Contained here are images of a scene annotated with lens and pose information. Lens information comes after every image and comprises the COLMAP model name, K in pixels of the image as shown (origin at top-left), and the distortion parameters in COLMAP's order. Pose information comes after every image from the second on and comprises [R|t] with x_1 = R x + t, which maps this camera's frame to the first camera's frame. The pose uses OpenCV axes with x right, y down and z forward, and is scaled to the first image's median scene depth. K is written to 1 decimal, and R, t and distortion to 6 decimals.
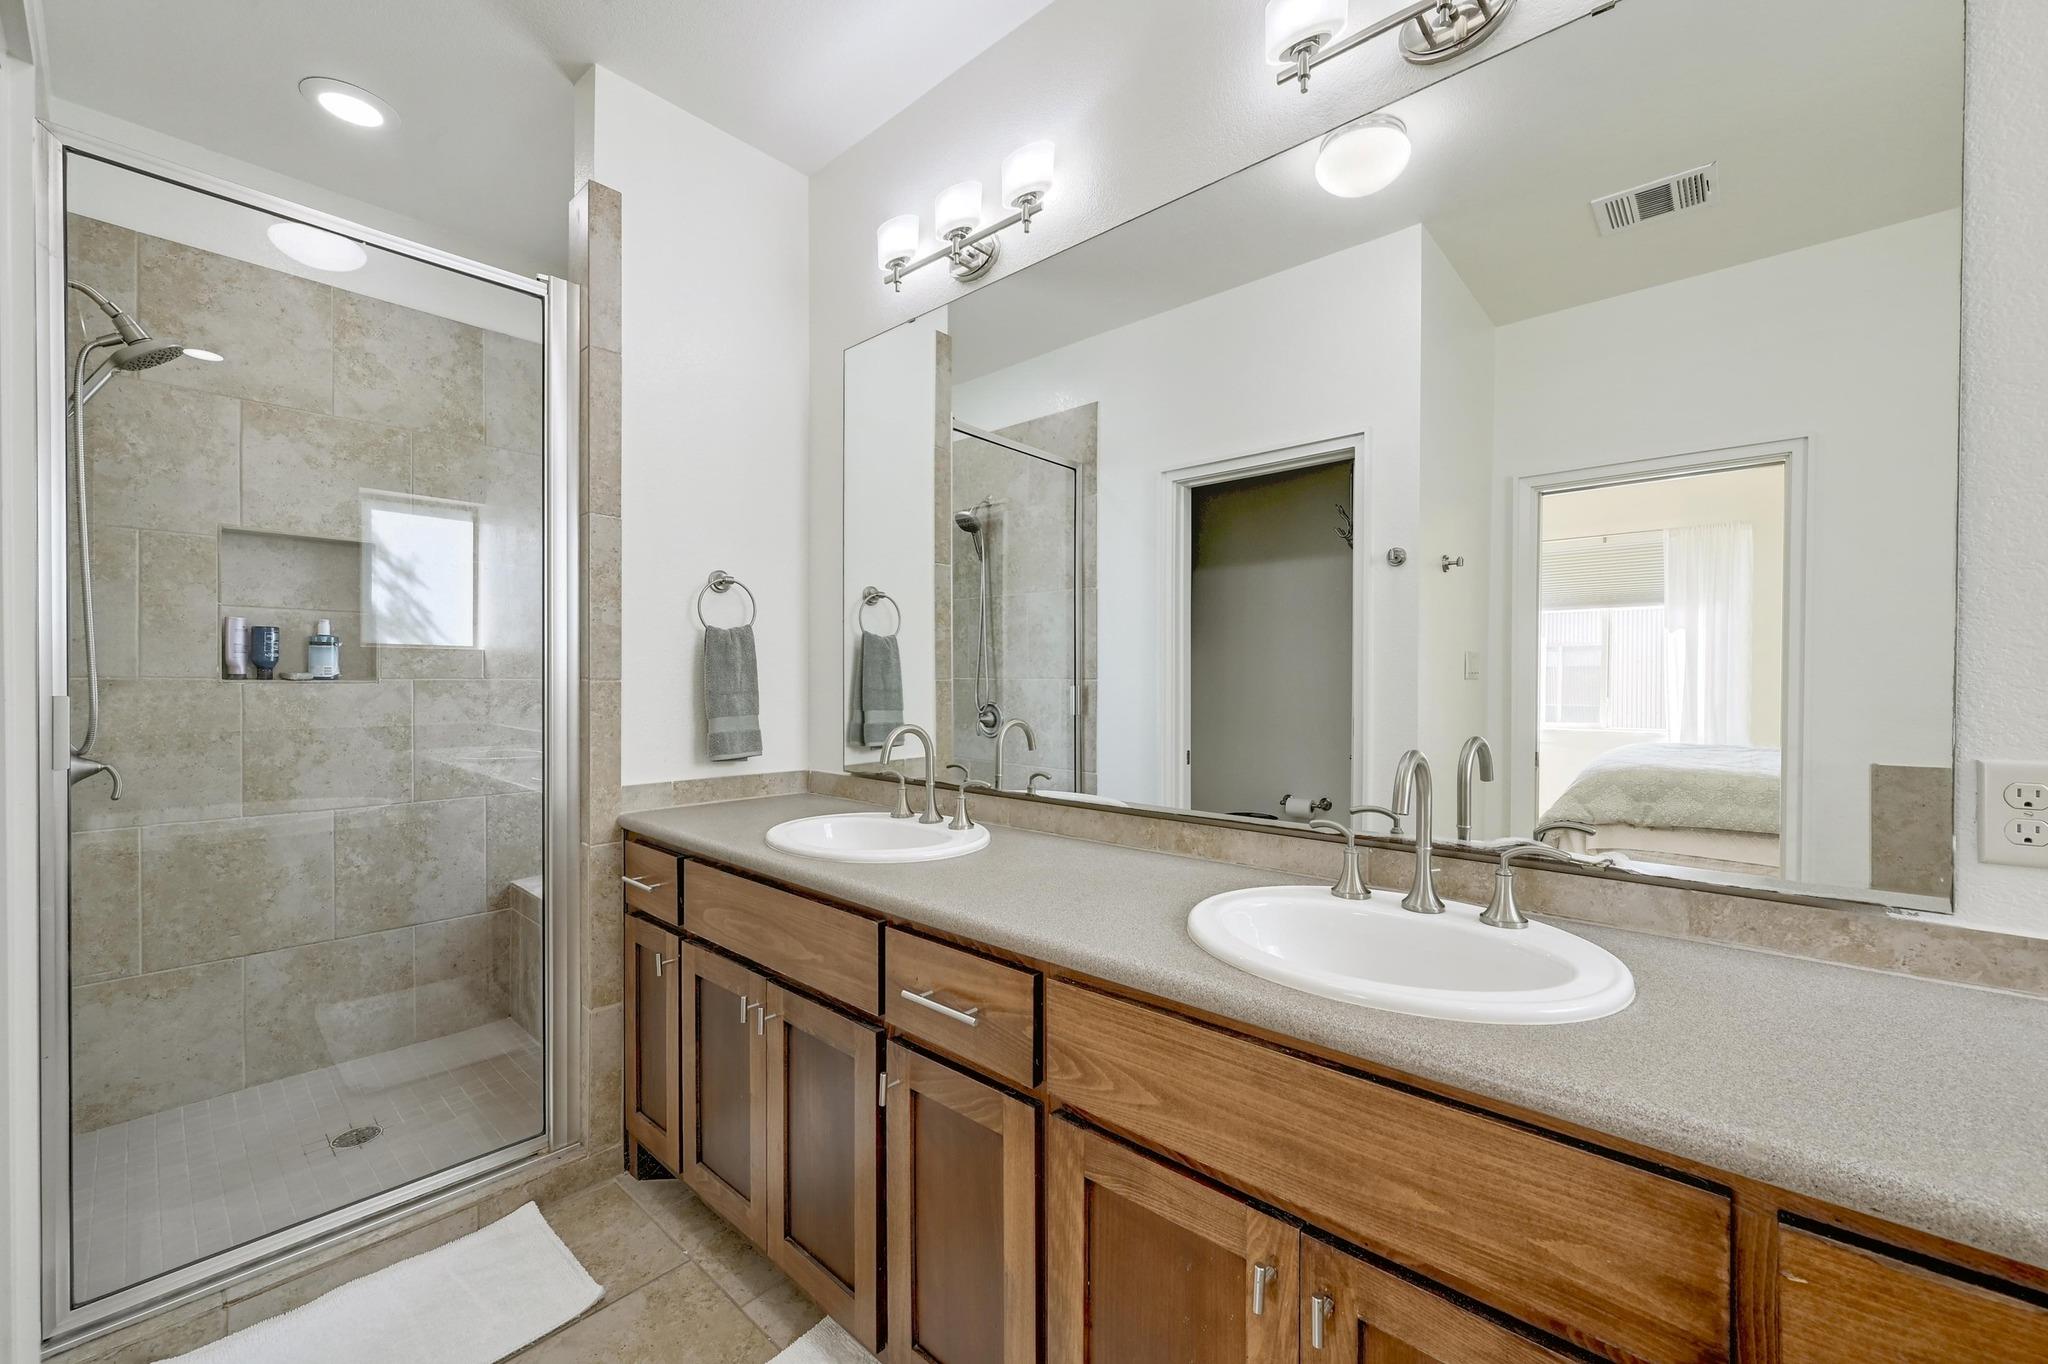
lens RADIAL K [[807.9, 0, 1024.0], [0, 807.9, 682.0], [0, 0, 1]] dist [0.000332, 0.000017]
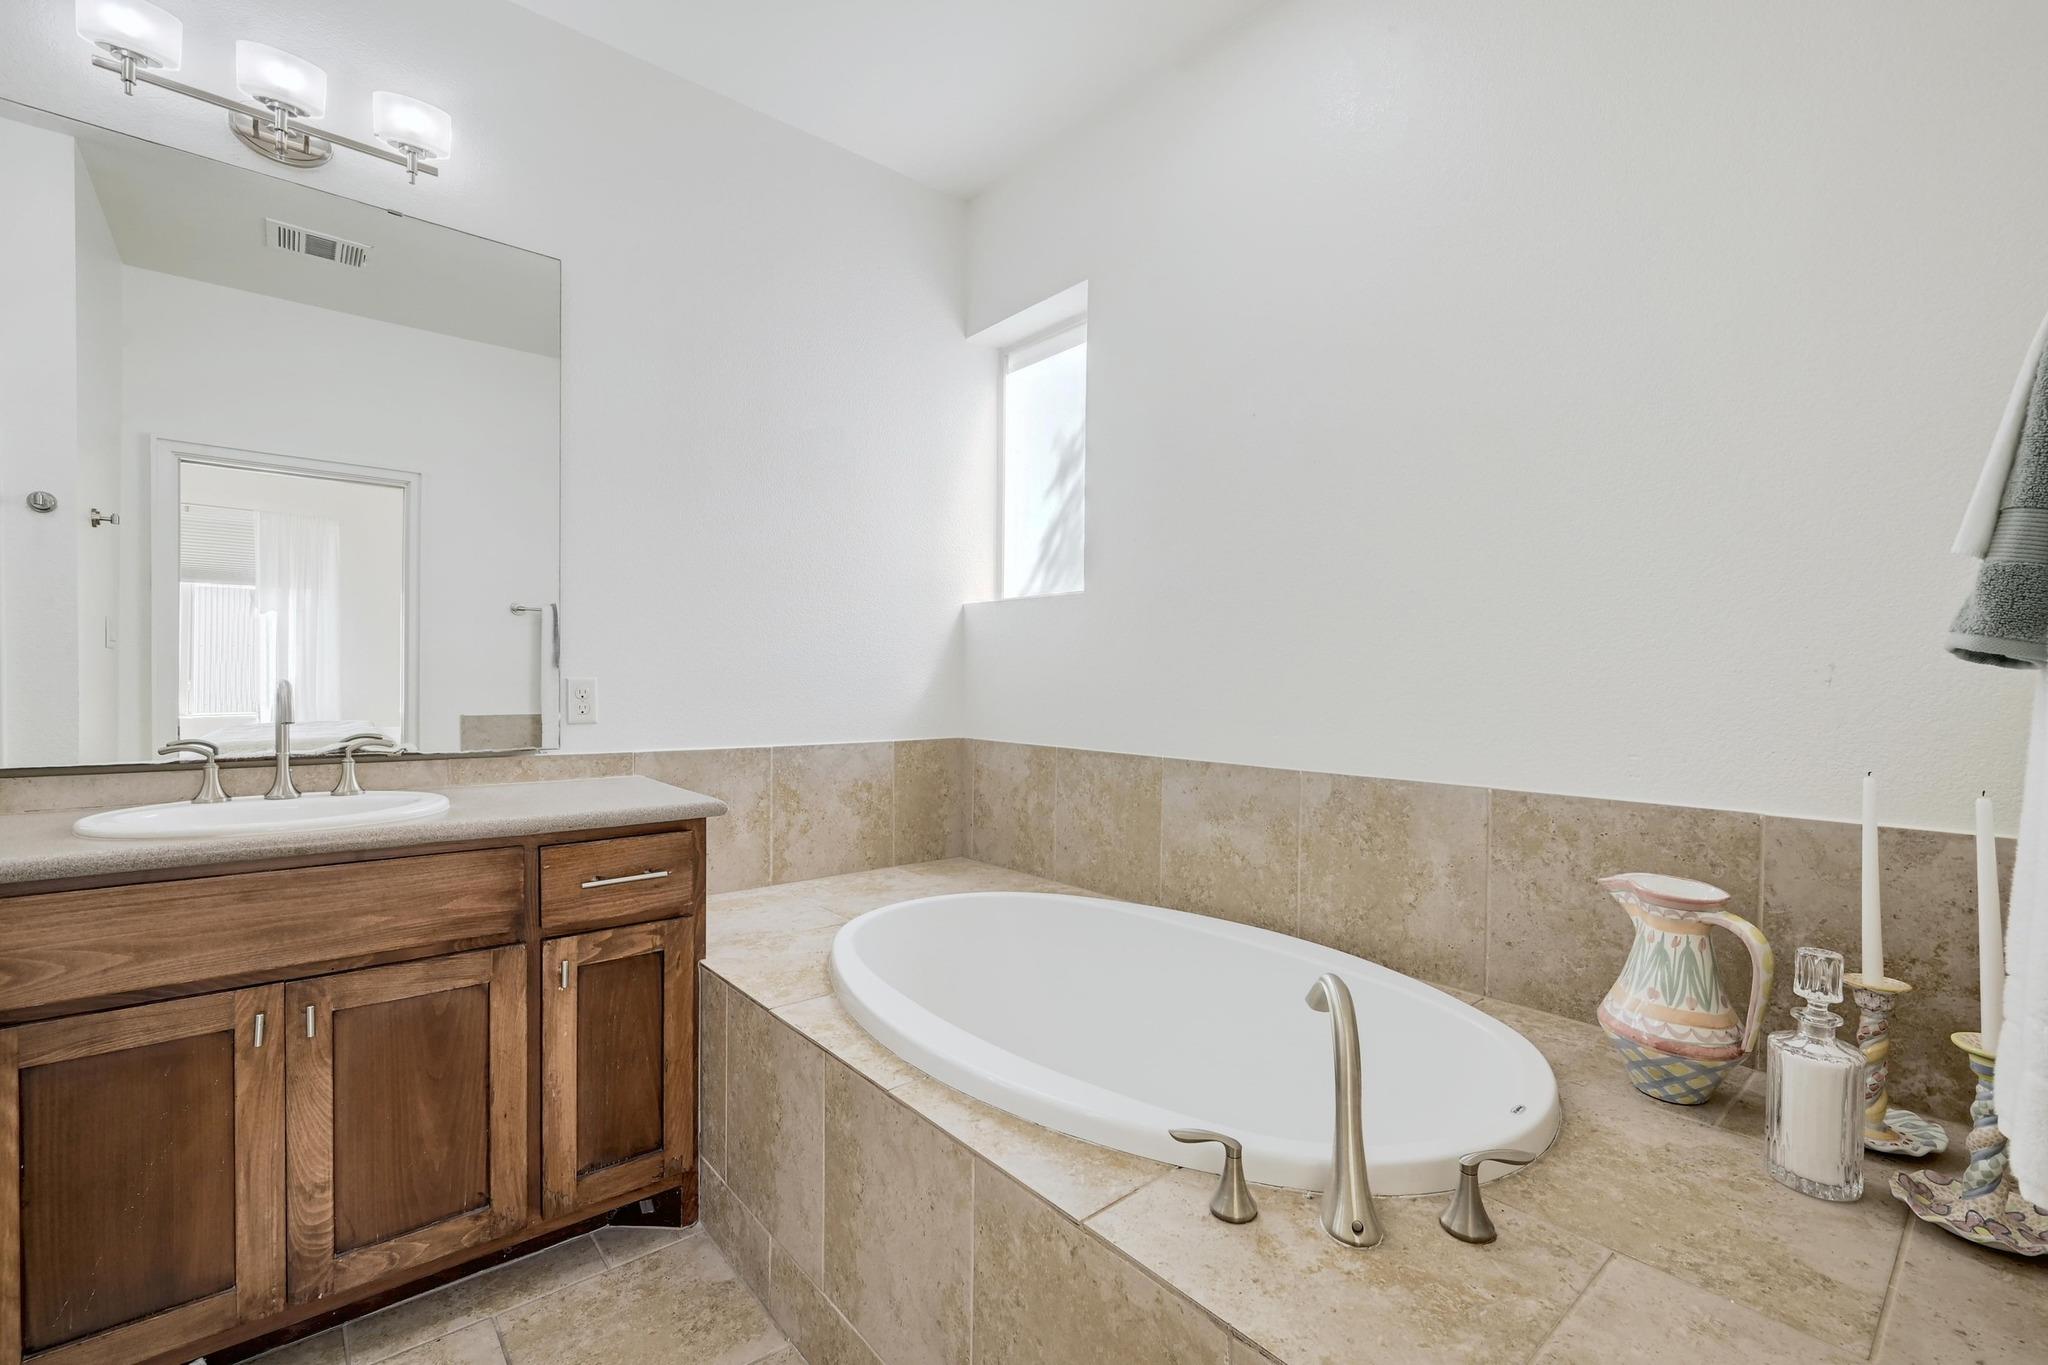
lens RADIAL K [[870.4, 0, 1018.5], [0, 870.4, 701.7], [0, 0, 1]] dist [-0.001510, -0.000142]
pose [[0.137539, -0.023477, 0.990218, -0.958348], [-0.007248, 0.999668, 0.024708, 0.088839], [-0.990470, -0.010575, 0.137323, -0.523526]]
